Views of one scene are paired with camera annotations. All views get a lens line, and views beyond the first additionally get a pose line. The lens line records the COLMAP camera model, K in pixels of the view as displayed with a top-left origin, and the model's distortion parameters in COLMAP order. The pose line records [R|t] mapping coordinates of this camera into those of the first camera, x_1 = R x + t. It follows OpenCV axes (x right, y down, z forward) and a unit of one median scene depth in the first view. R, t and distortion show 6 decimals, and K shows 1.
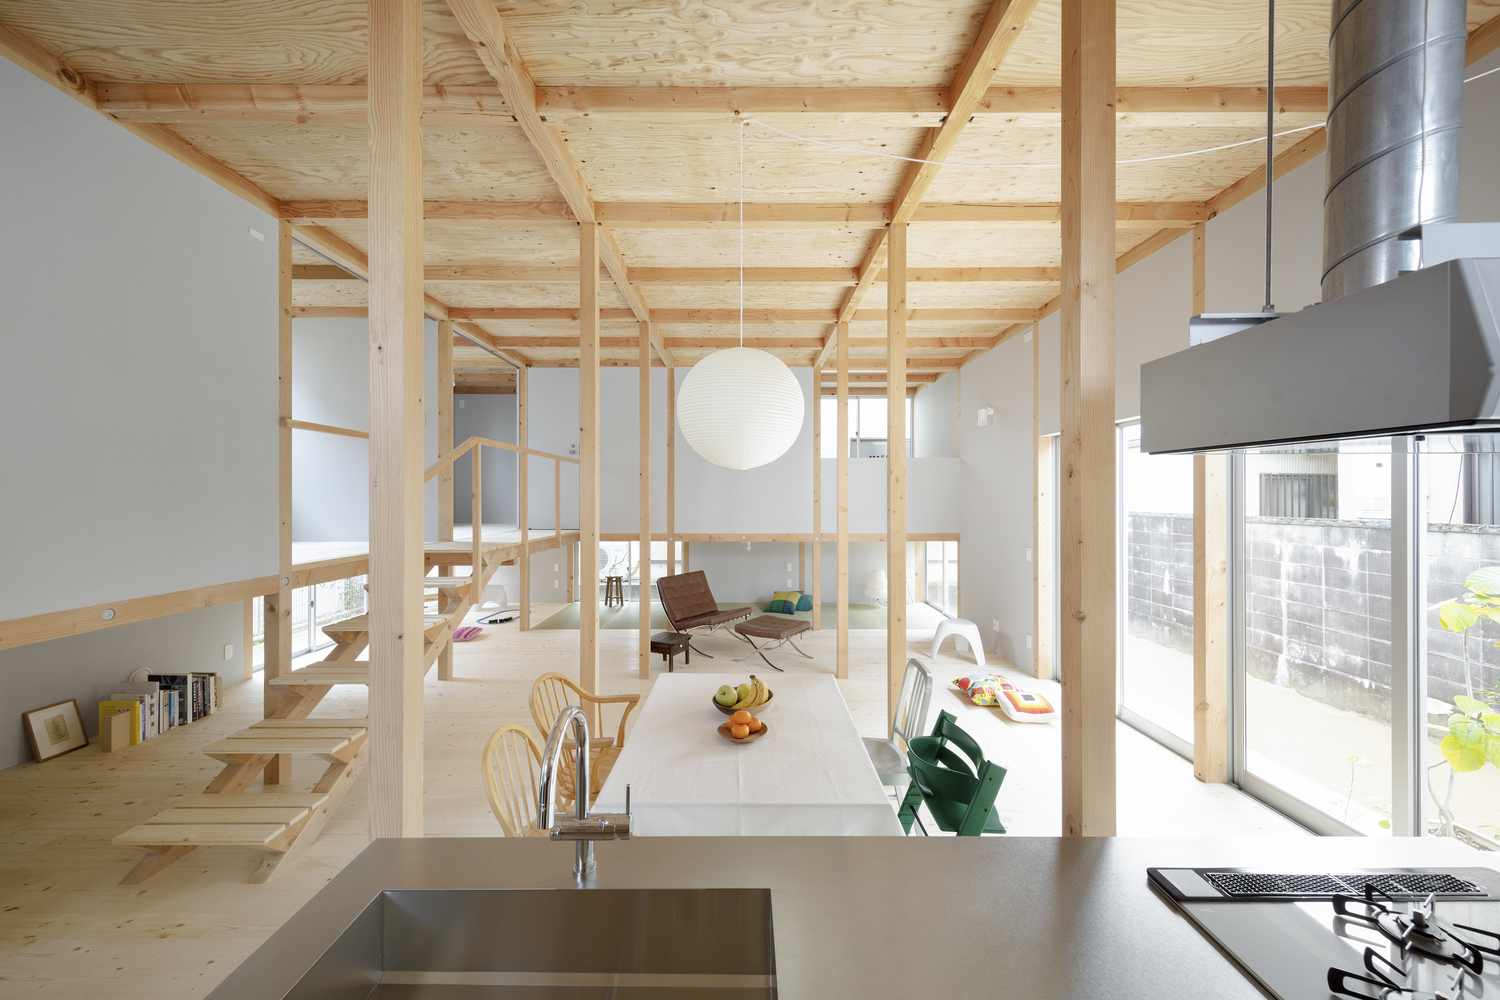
lens RADIAL K [[555.8, 0, 742.4], [0, 555.8, 468.2], [0, 0, 1]] dist [0.006943, -0.002288]
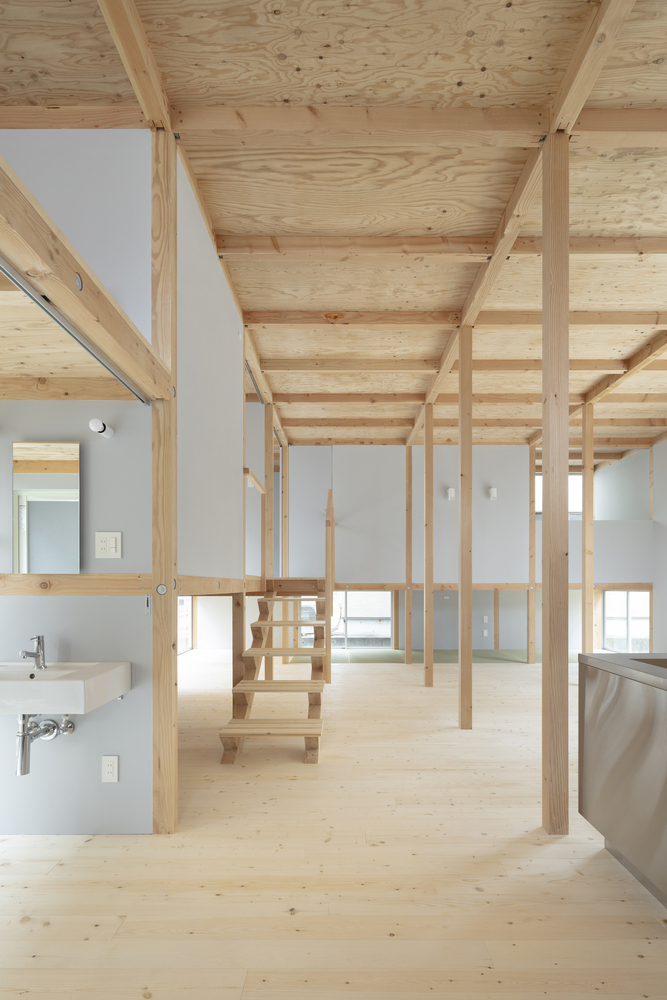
lens RADIAL K [[532.2, 0, 333.8], [0, 532.2, 560.9], [0, 0, 1]] dist [0.006480, -0.005409]
pose [[0.999946, 0.002662, -0.010001, -0.854760], [-0.002632, 0.999992, 0.003041, 0.200392], [0.010009, -0.003014, 0.999945, -0.474073]]
